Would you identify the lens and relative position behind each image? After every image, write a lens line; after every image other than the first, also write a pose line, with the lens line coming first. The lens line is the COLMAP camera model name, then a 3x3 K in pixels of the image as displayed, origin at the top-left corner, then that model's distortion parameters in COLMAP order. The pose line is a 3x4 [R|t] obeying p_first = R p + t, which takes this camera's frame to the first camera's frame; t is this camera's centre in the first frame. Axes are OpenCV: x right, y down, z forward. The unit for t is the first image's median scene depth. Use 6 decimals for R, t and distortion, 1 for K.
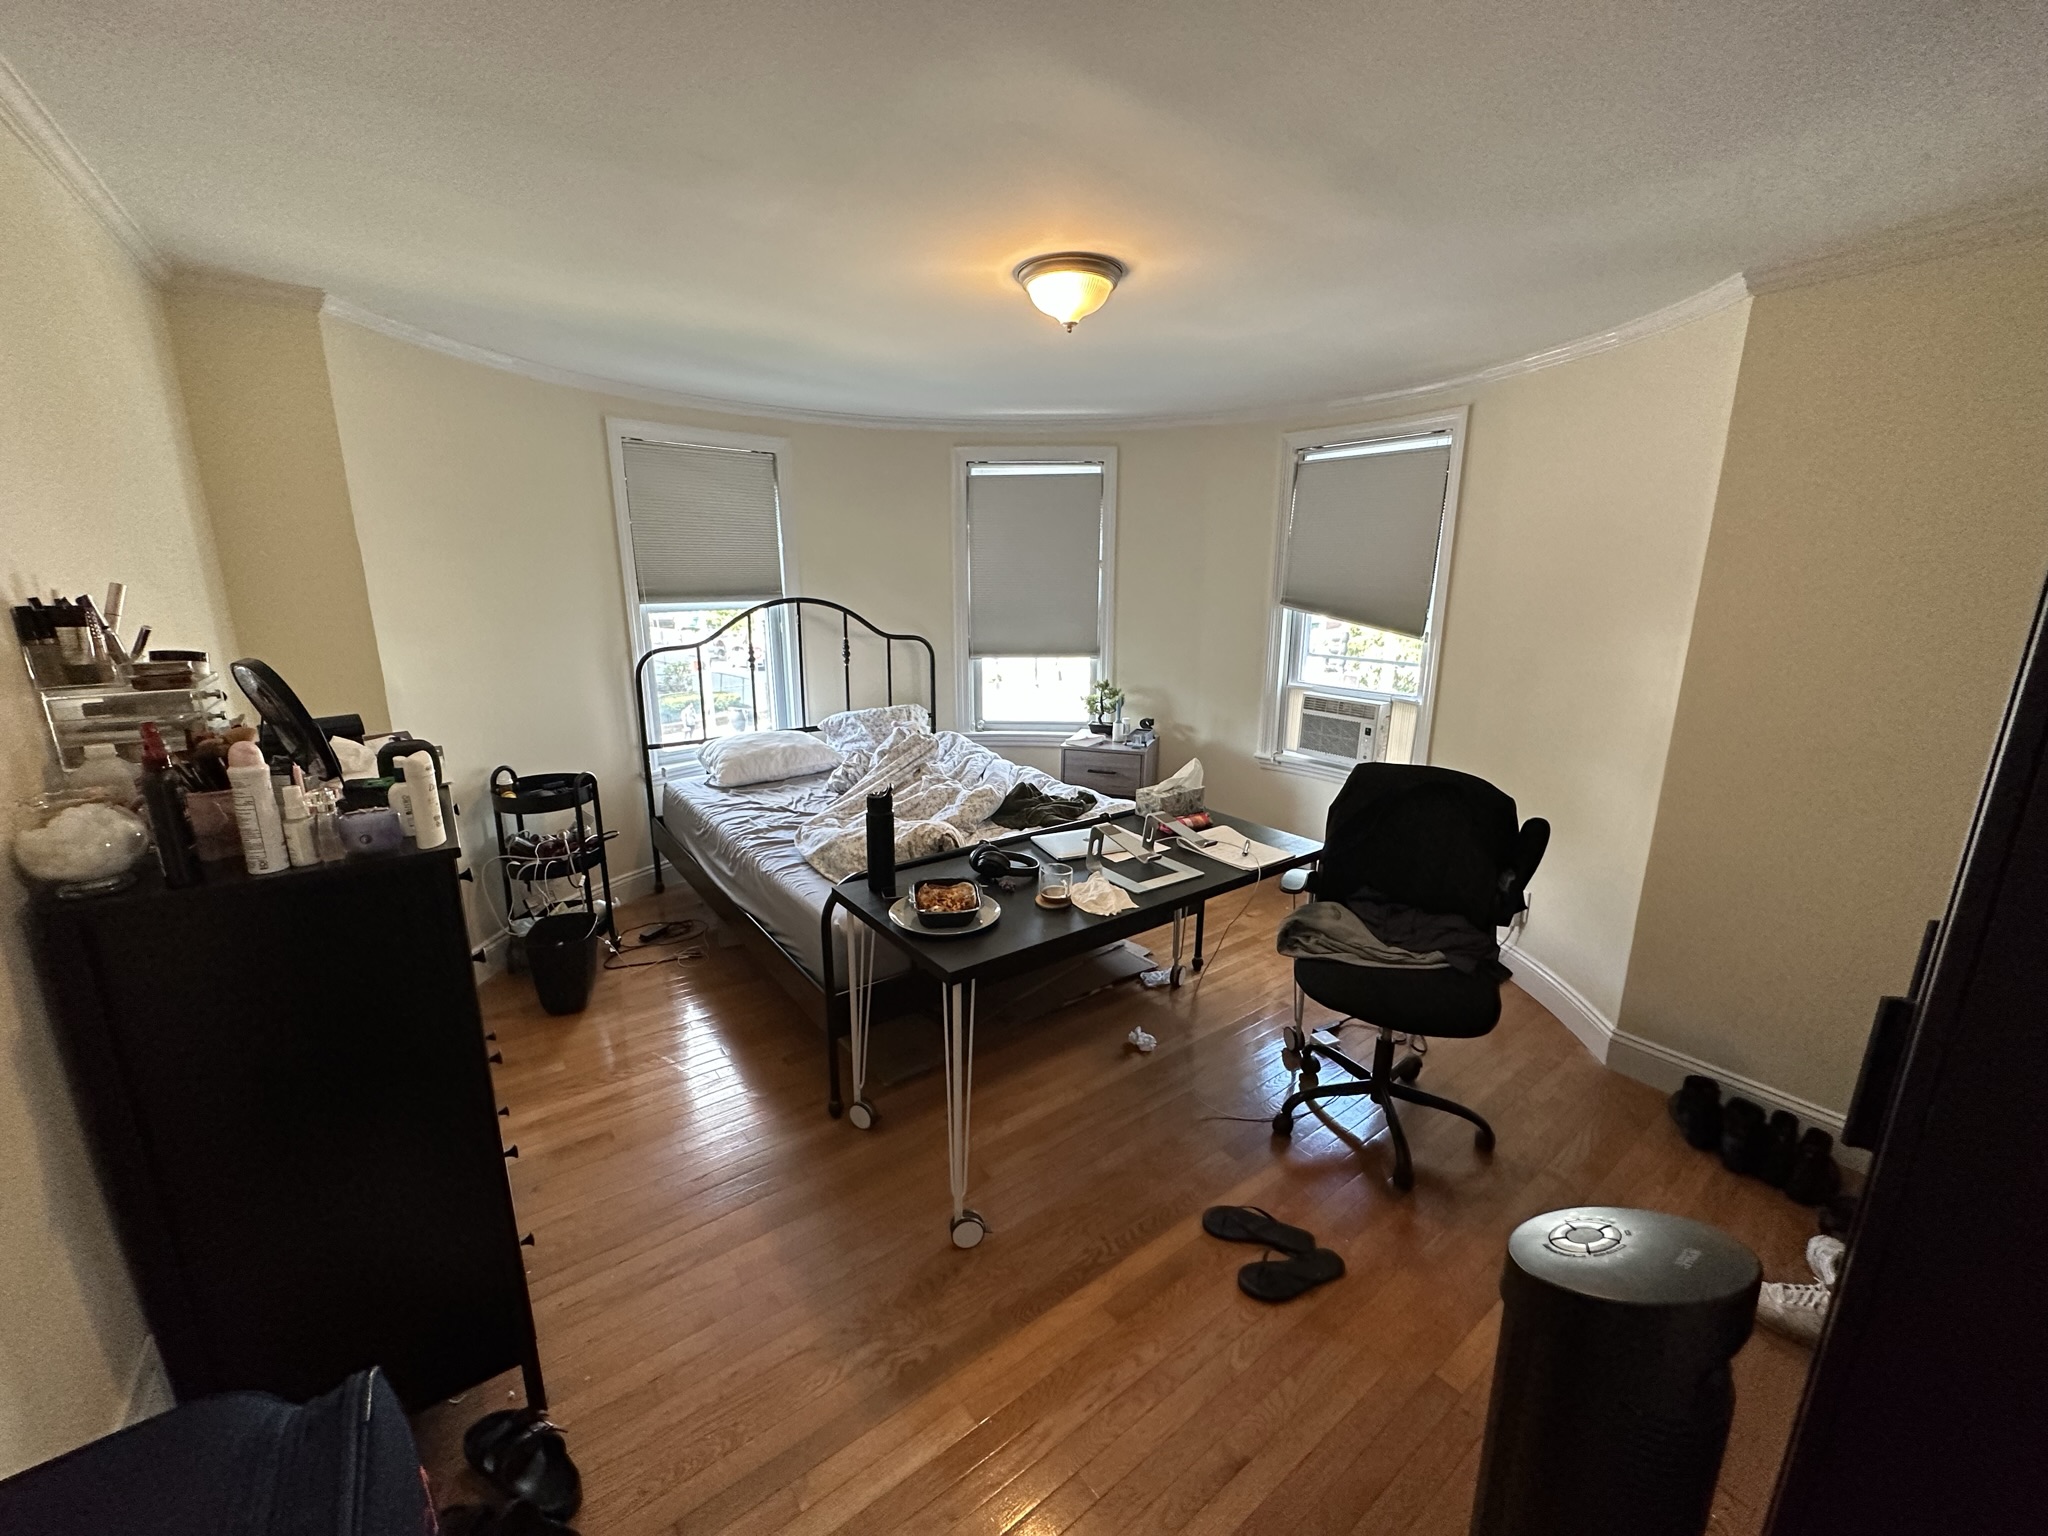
lens RADIAL K [[817.7, 0, 1044.8], [0, 817.7, 773.5], [0, 0, 1]] dist [0.000819, -0.000372]
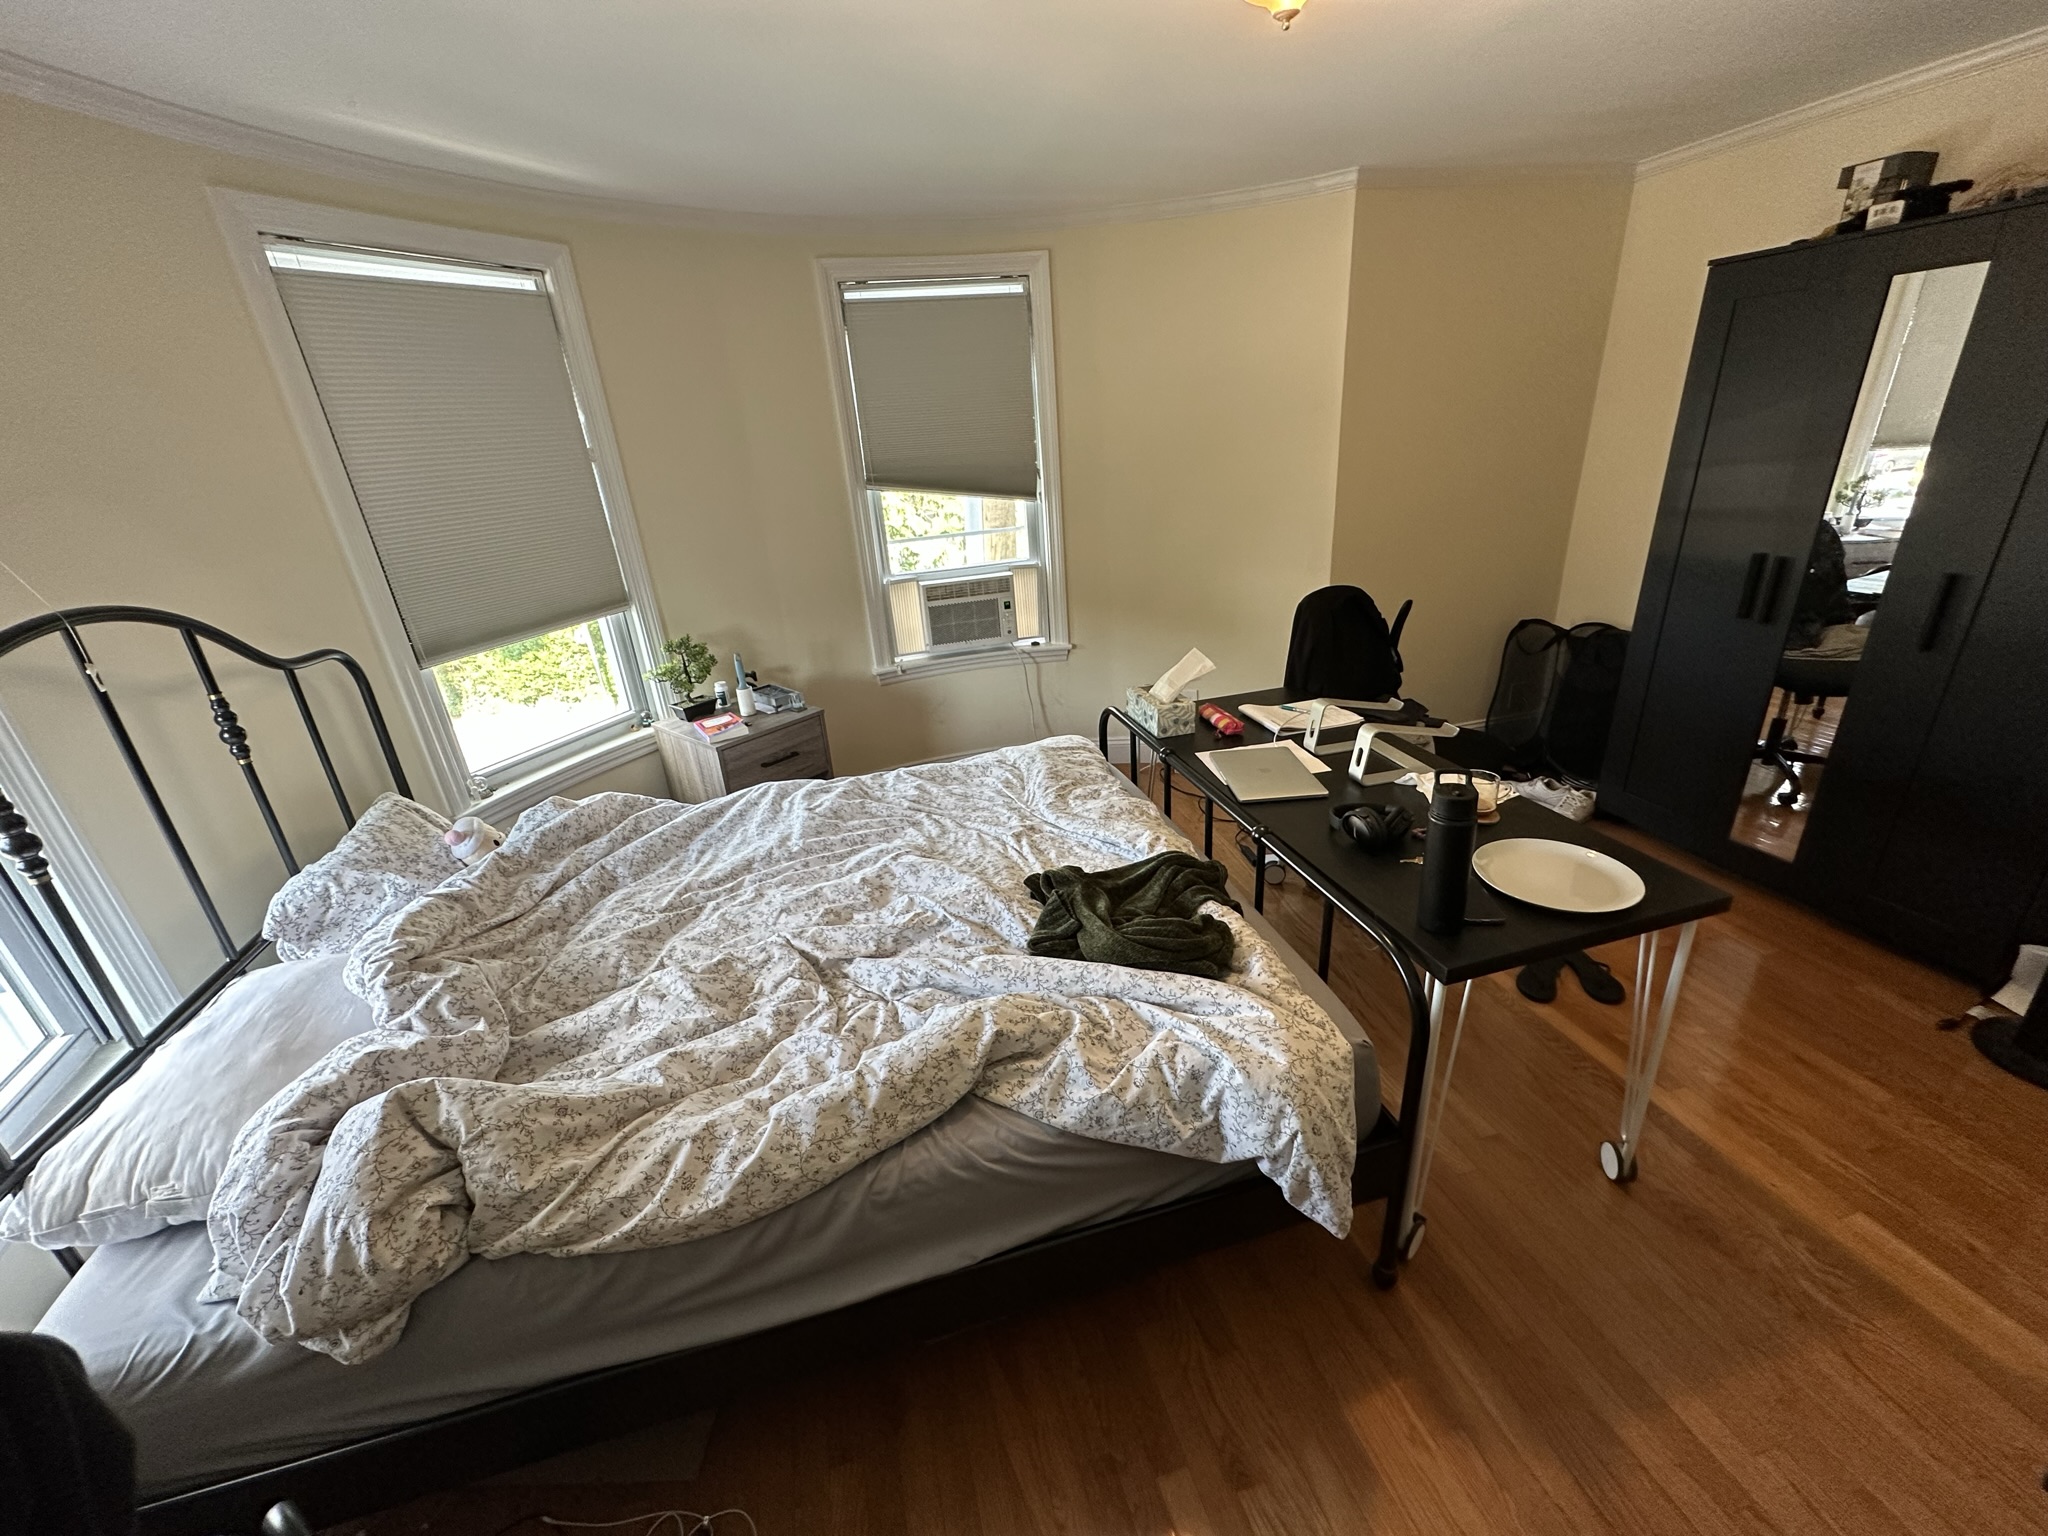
lens RADIAL K [[817.7, 0, 1037.7], [0, 817.7, 769.1], [0, 0, 1]] dist [0.000819, -0.000372]
pose [[0.362763, -0.394956, 0.844045, -0.458661], [0.285494, 0.909293, 0.302785, -0.147294], [-0.887072, 0.131131, 0.442615, 0.518610]]
